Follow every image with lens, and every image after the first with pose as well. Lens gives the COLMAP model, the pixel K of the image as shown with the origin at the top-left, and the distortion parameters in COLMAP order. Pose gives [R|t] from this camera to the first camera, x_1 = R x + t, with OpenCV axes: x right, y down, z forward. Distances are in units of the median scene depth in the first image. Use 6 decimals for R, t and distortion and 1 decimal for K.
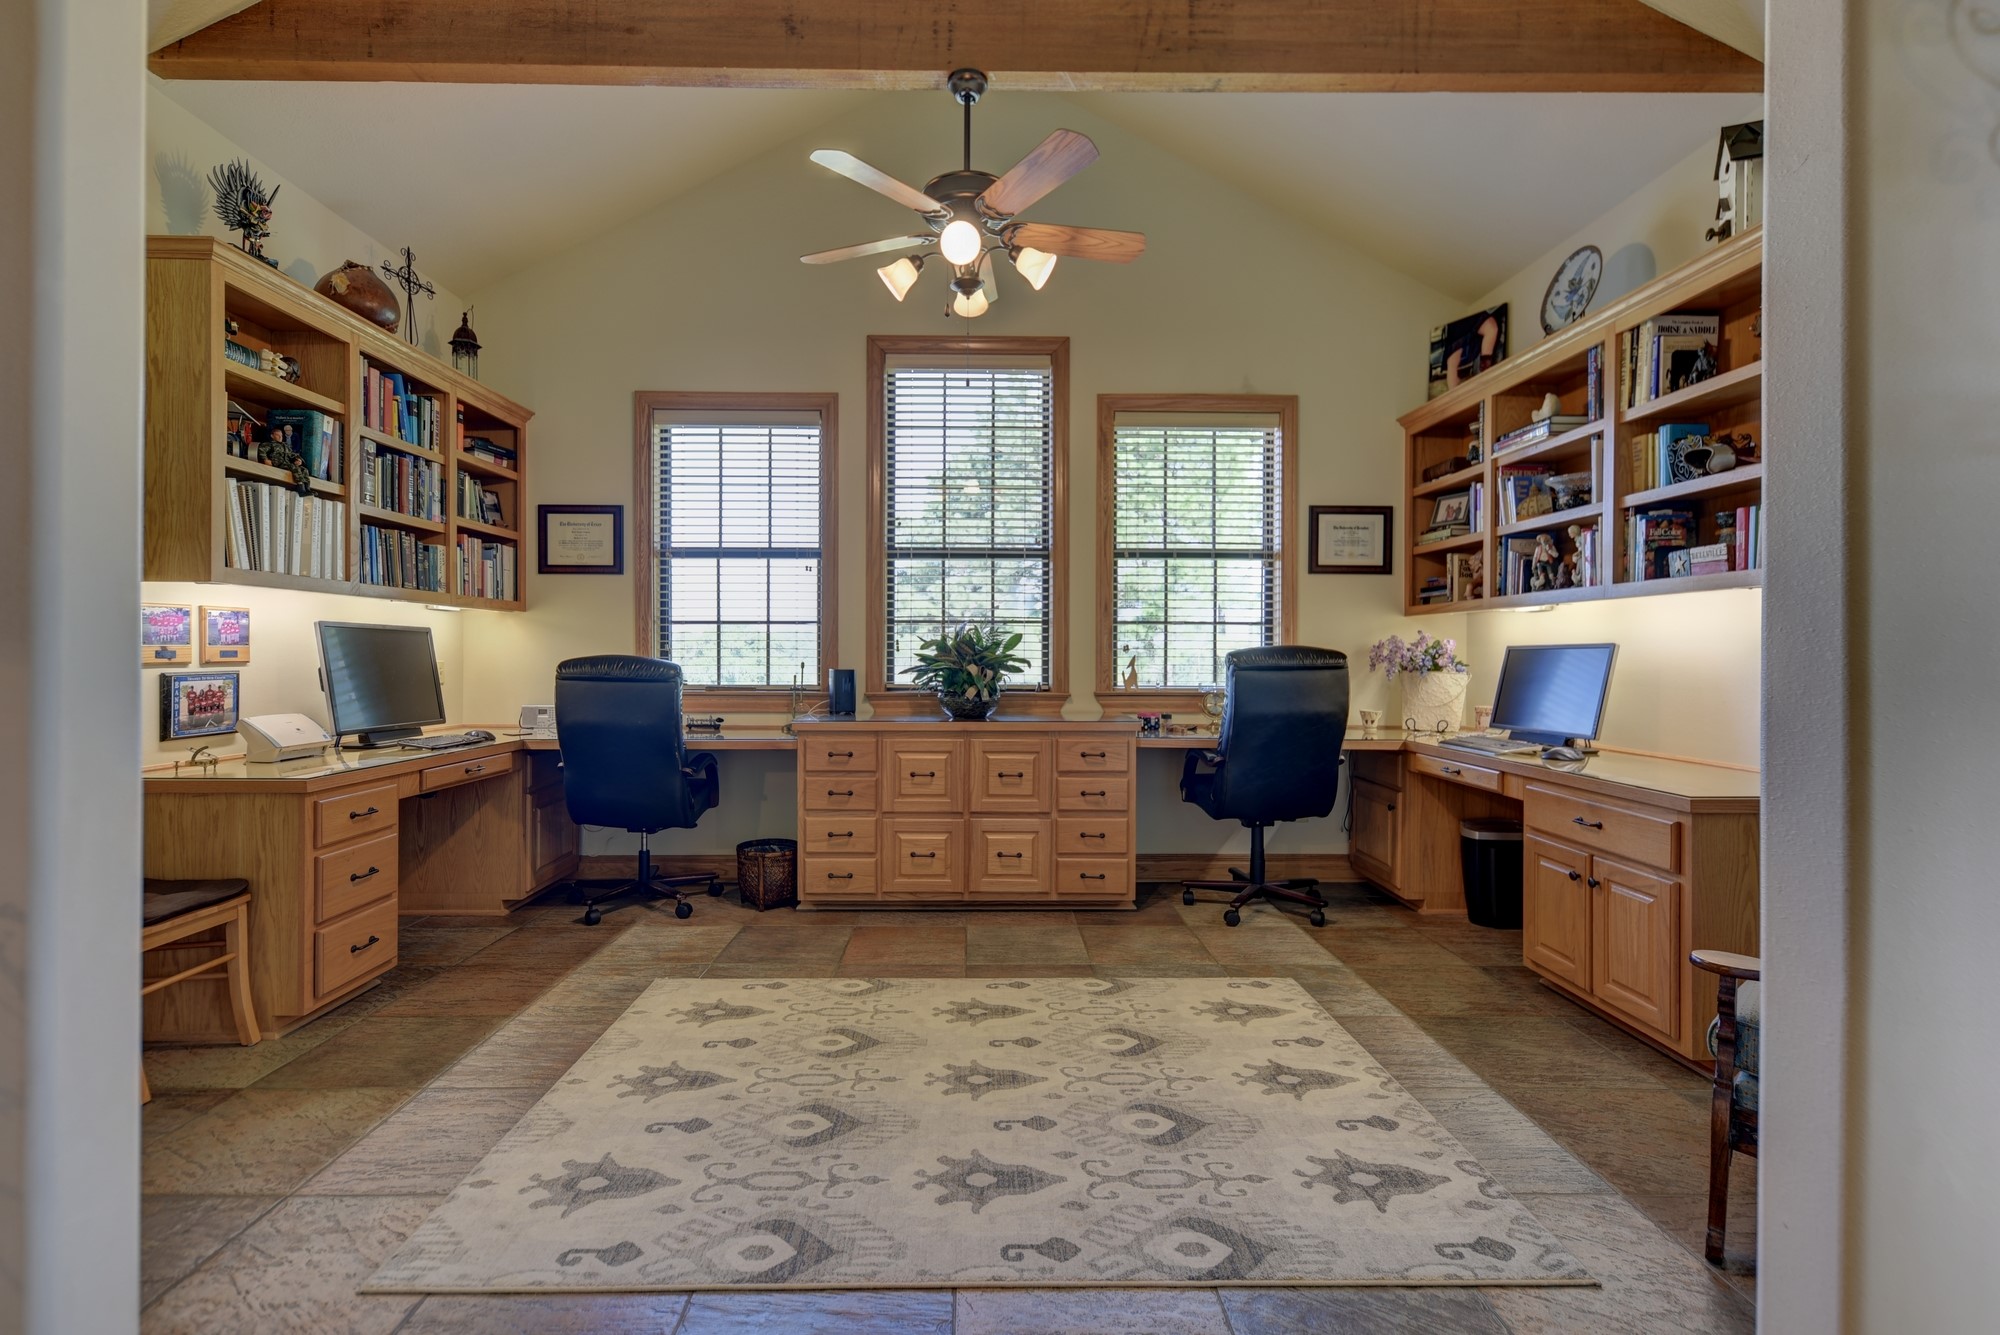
lens RADIAL K [[911.2, 0, 994.6], [0, 911.2, 661.4], [0, 0, 1]] dist [0.000502, 0.000019]
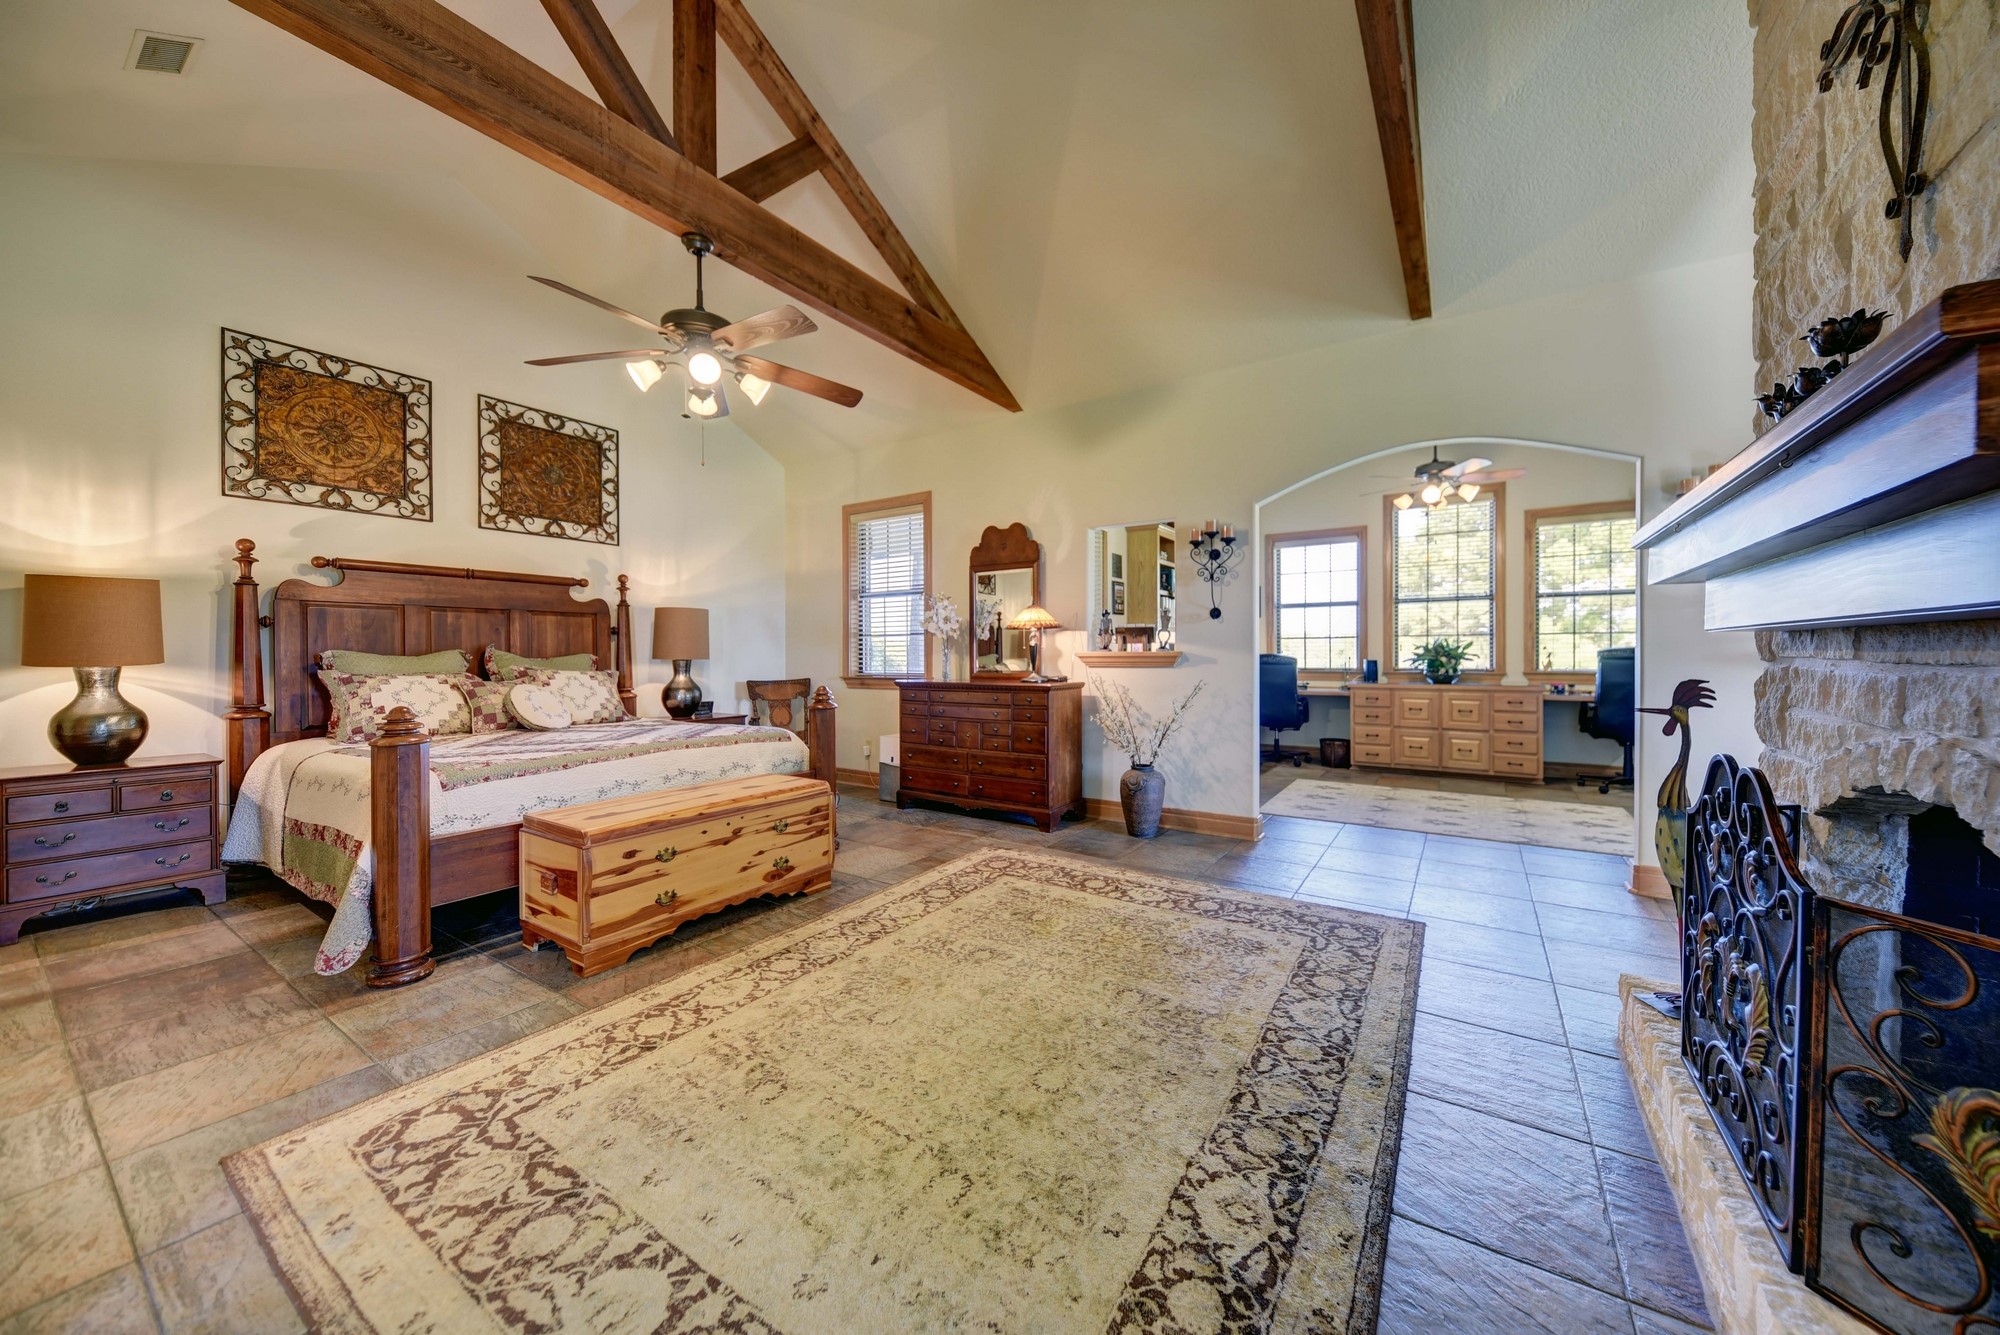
lens RADIAL K [[693.3, 0, 1014.7], [0, 693.3, 654.6], [0, 0, 1]] dist [0.001283, -0.000787]
pose [[0.821828, -0.005764, -0.569707, 0.067407], [0.002726, 0.999977, -0.006184, 0.004593], [0.569730, 0.003529, 0.821824, -0.775513]]
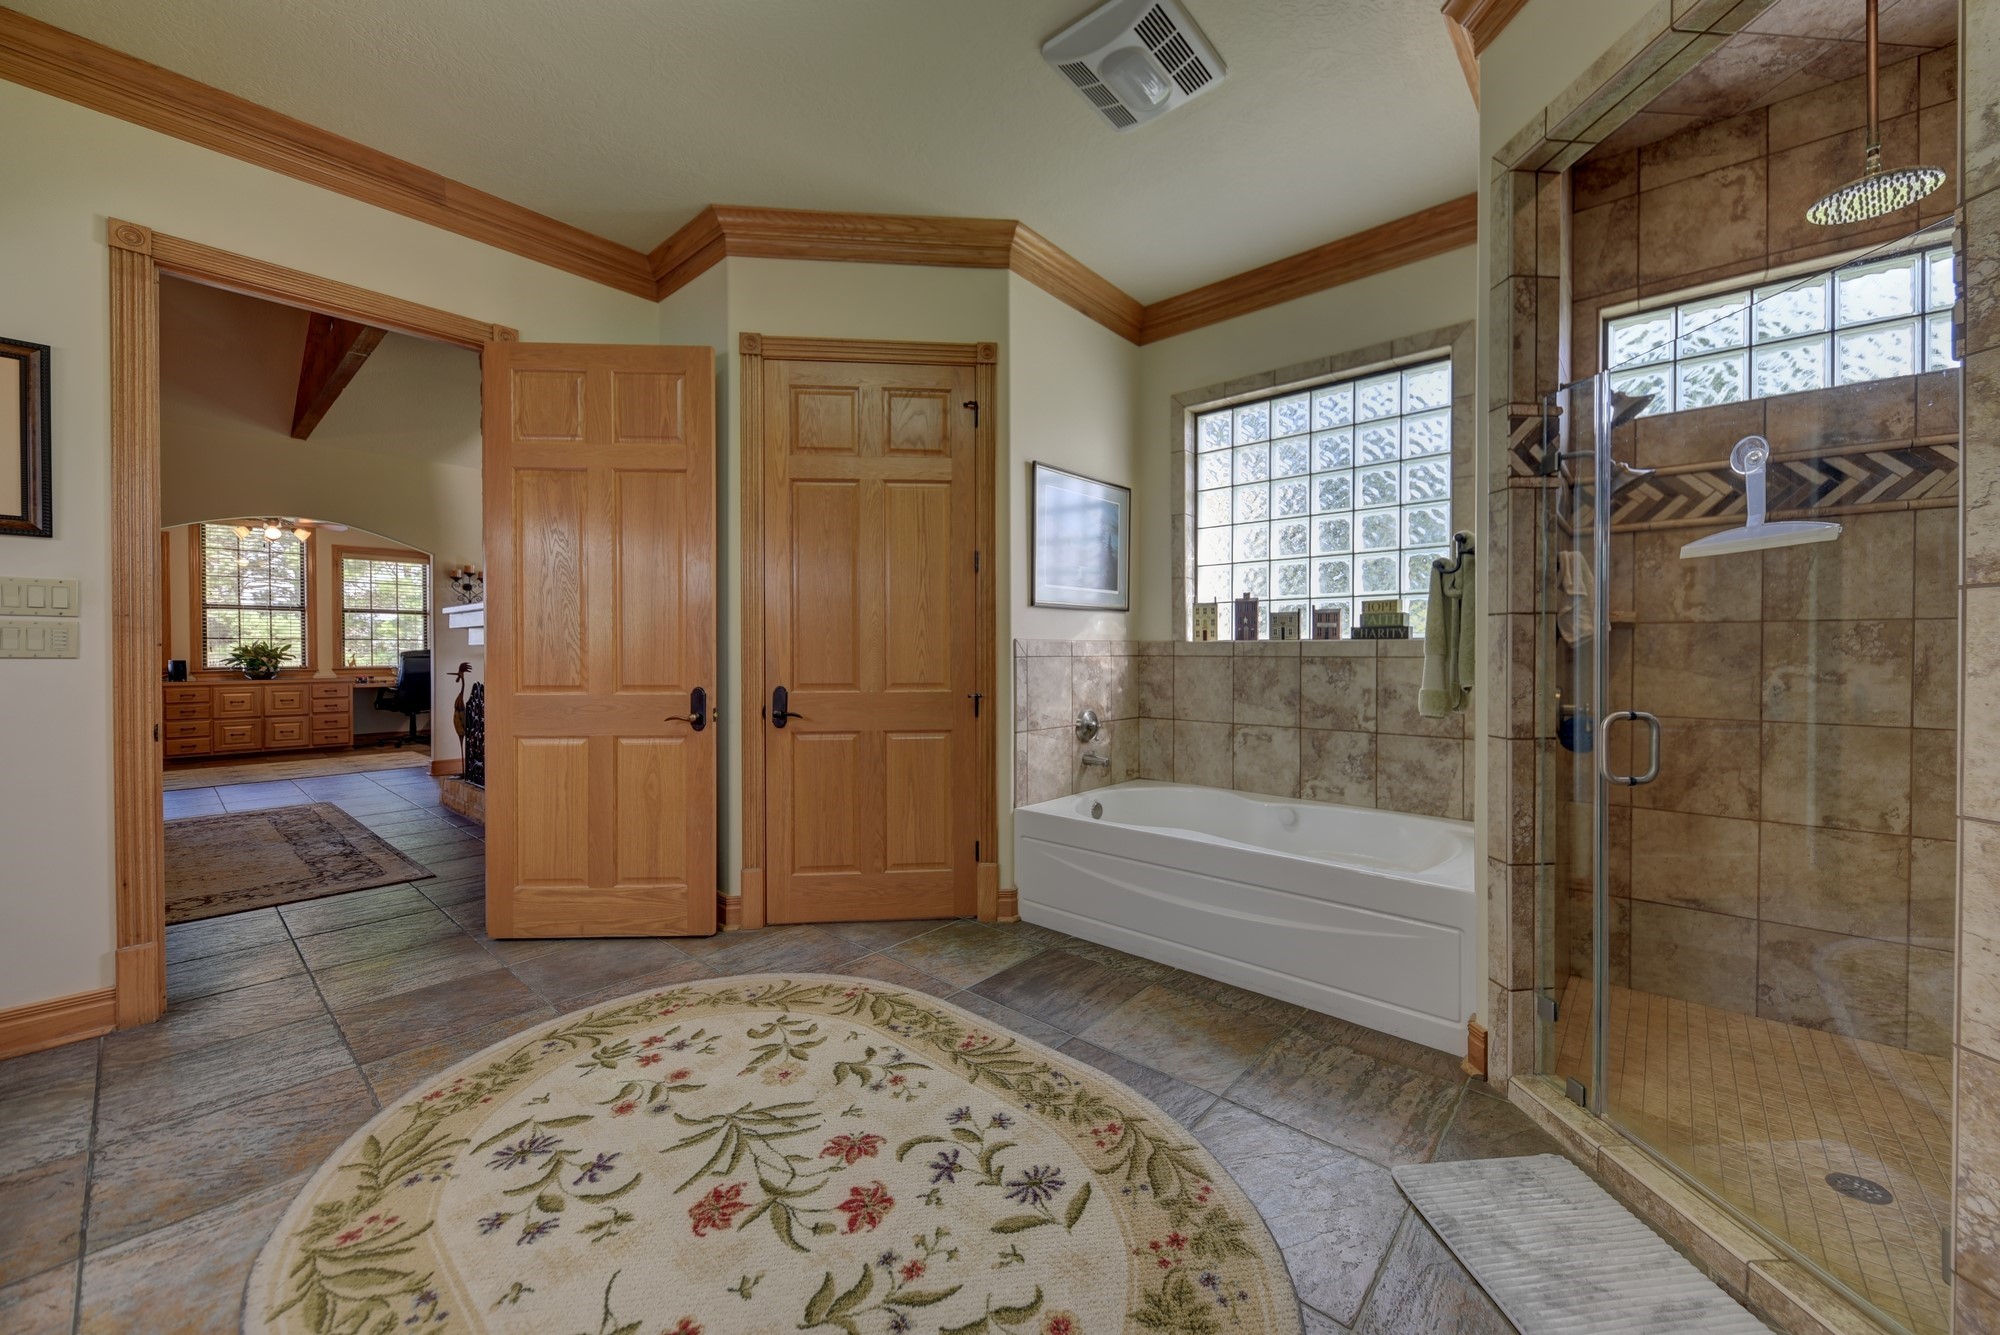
lens RADIAL K [[751.5, 0, 1030.1], [0, 751.5, 657.4], [0, 0, 1]] dist [-0.002006, -0.000440]
pose [[0.664898, -0.010183, 0.746864, -0.150492], [0.009551, 0.999941, 0.005131, 0.012480], [-0.746873, 0.003722, 0.664957, -1.770316]]
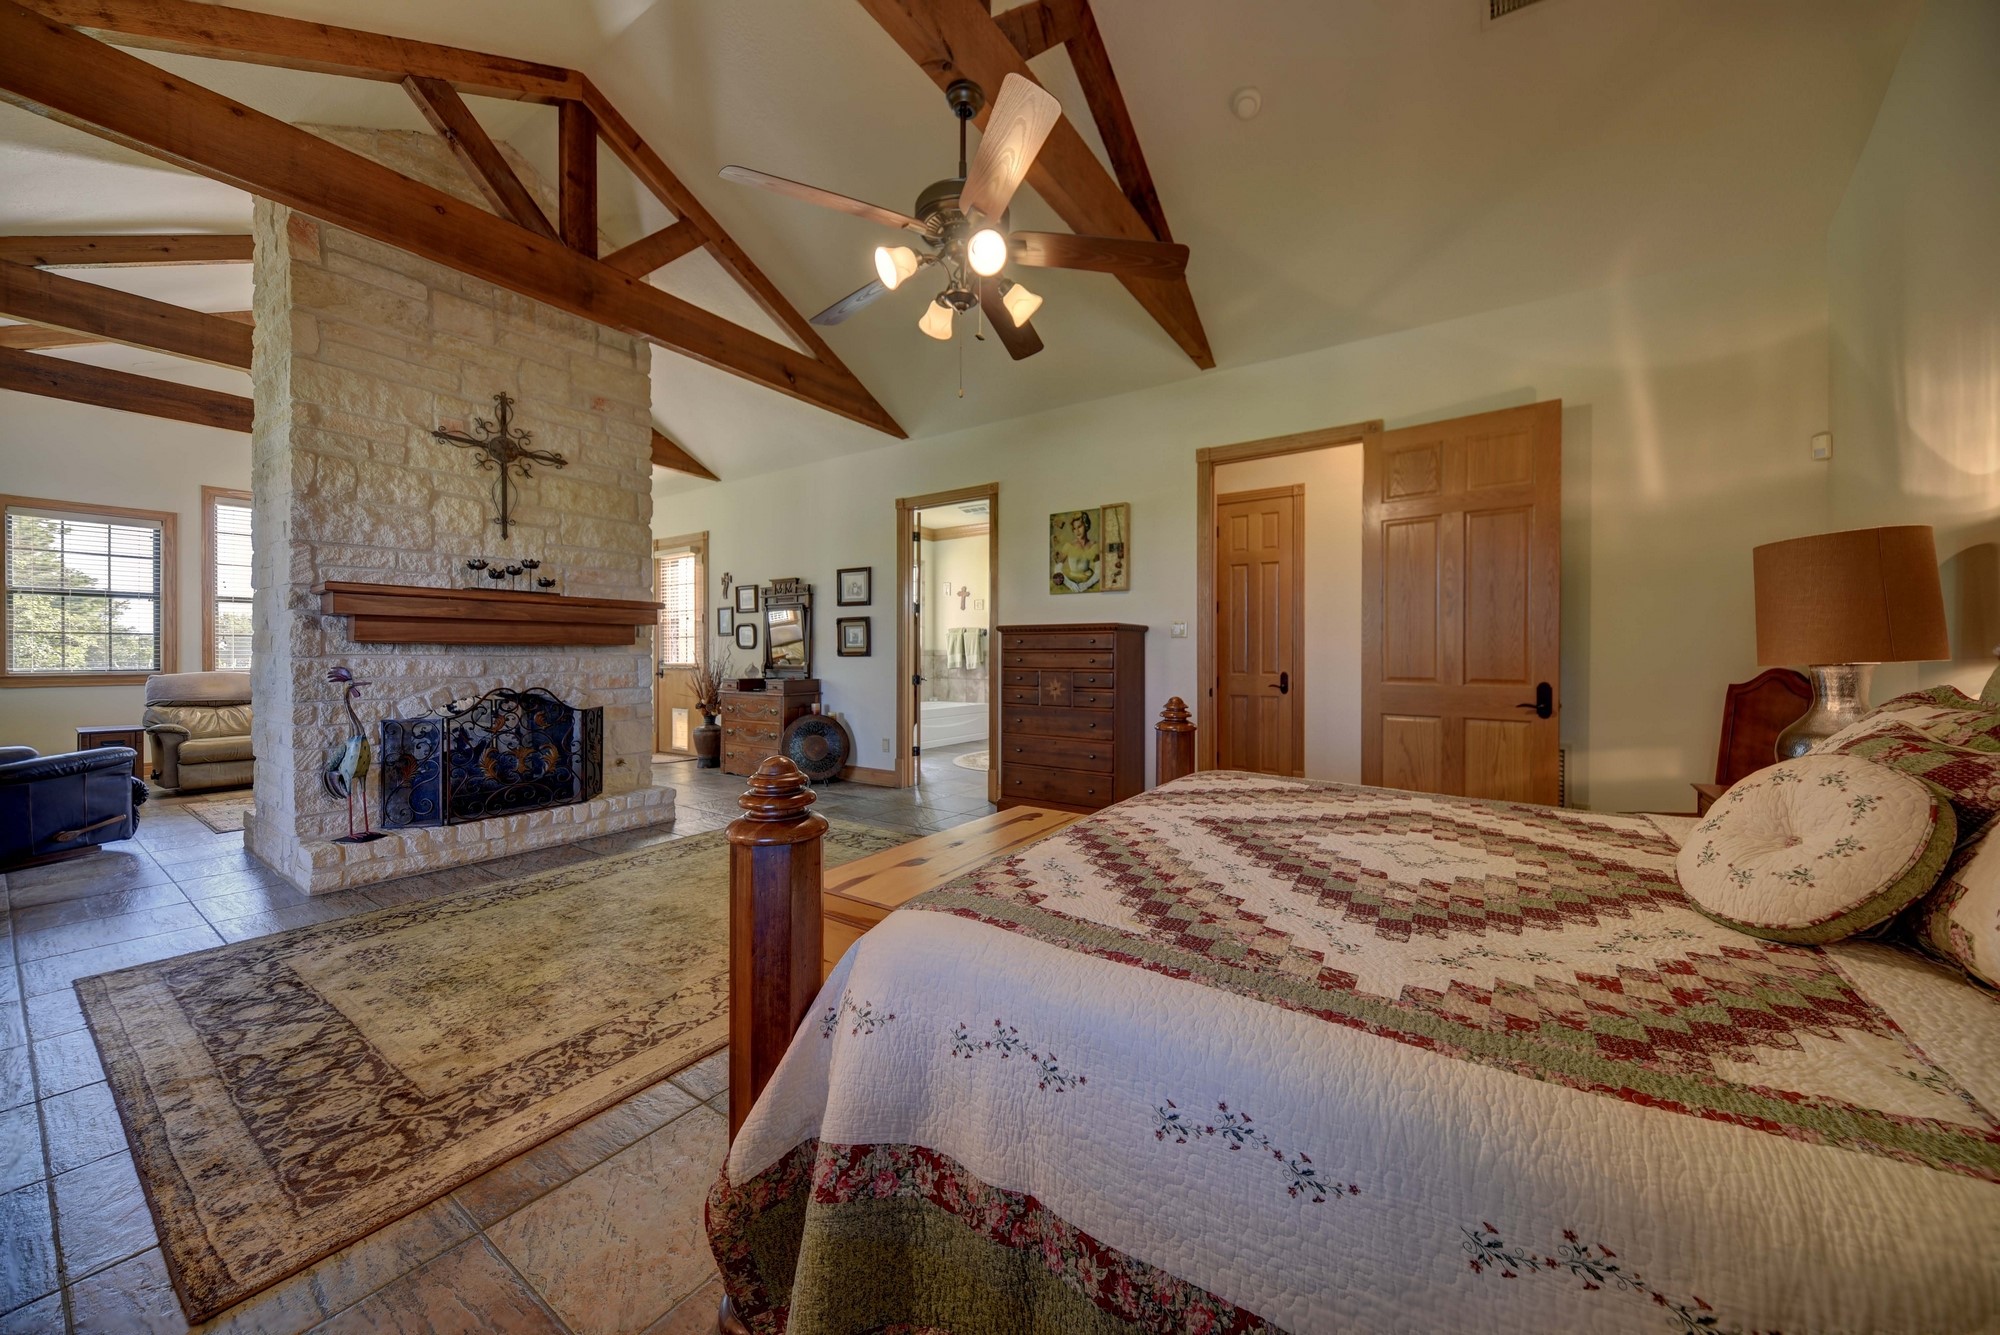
lens RADIAL K [[693.3, 0, 1009.6], [0, 693.3, 655.6], [0, 0, 1]] dist [0.001283, -0.000787]
pose [[-0.816057, -0.004534, 0.577954, -2.466608], [0.001894, 0.999943, 0.010518, -0.011882], [-0.577968, 0.009678, -0.816002, 1.276417]]
